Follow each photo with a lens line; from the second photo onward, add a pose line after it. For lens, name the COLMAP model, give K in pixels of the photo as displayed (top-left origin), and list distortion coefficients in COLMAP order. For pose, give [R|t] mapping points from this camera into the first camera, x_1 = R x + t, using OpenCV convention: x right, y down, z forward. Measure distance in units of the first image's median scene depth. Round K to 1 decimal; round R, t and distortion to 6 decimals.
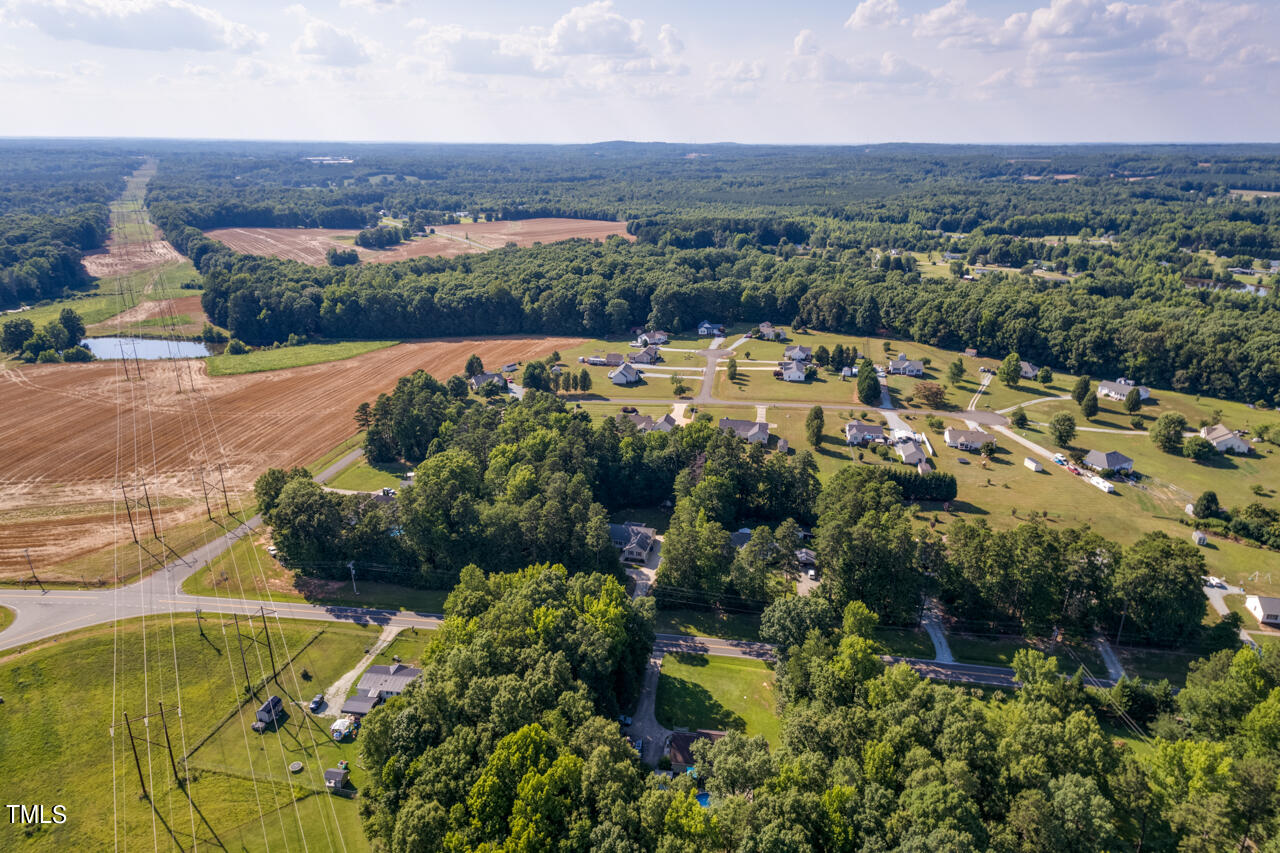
lens RADIAL K [[786.4, 0, 643.3], [0, 786.4, 423.3], [0, 0, 1]] dist [-0.002514, -0.006707]
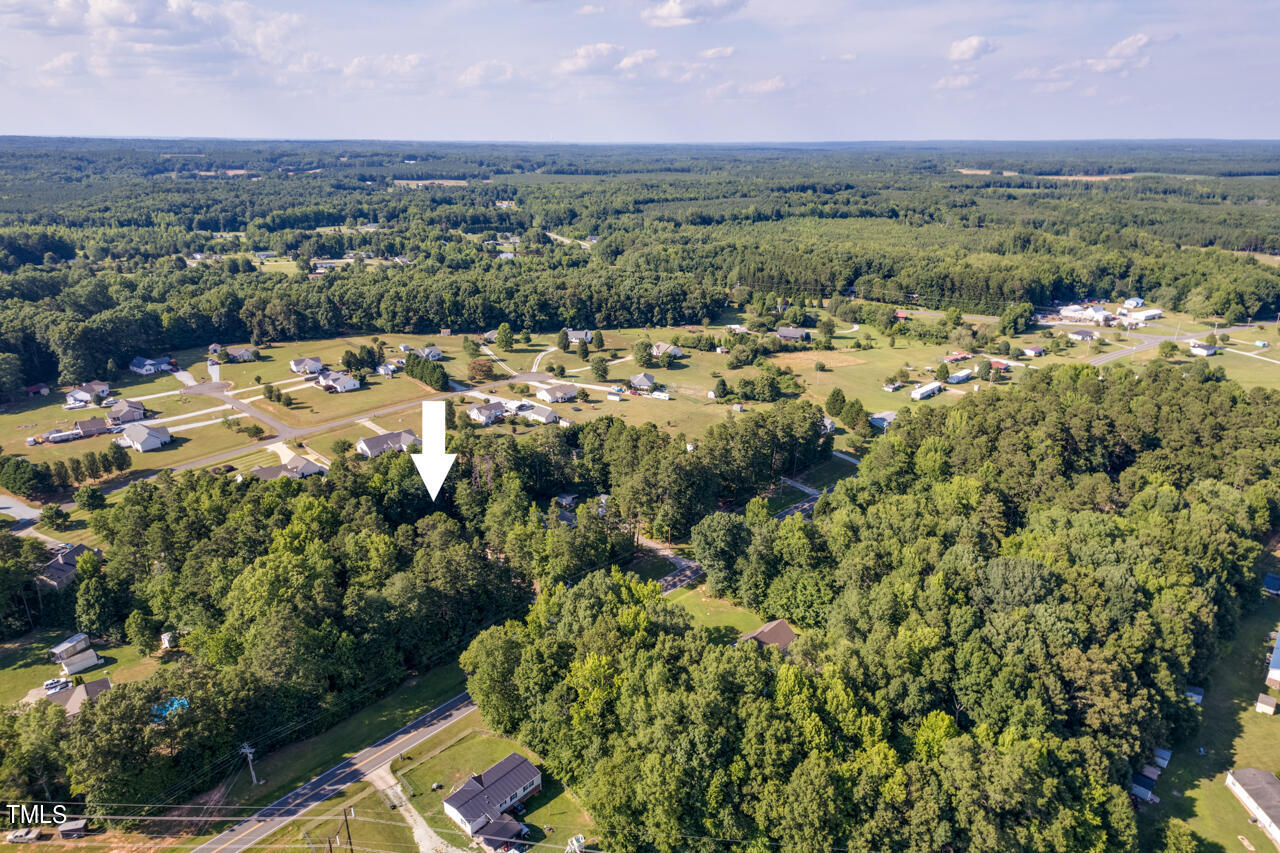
lens RADIAL K [[786.4, 0, 643.6], [0, 786.4, 430.4], [0, 0, 1]] dist [-0.002514, -0.006707]
pose [[0.551526, -0.277386, 0.786687, -0.334125], [0.266489, 0.952261, 0.148939, -0.049867], [-0.790445, 0.127500, 0.599117, 0.142795]]
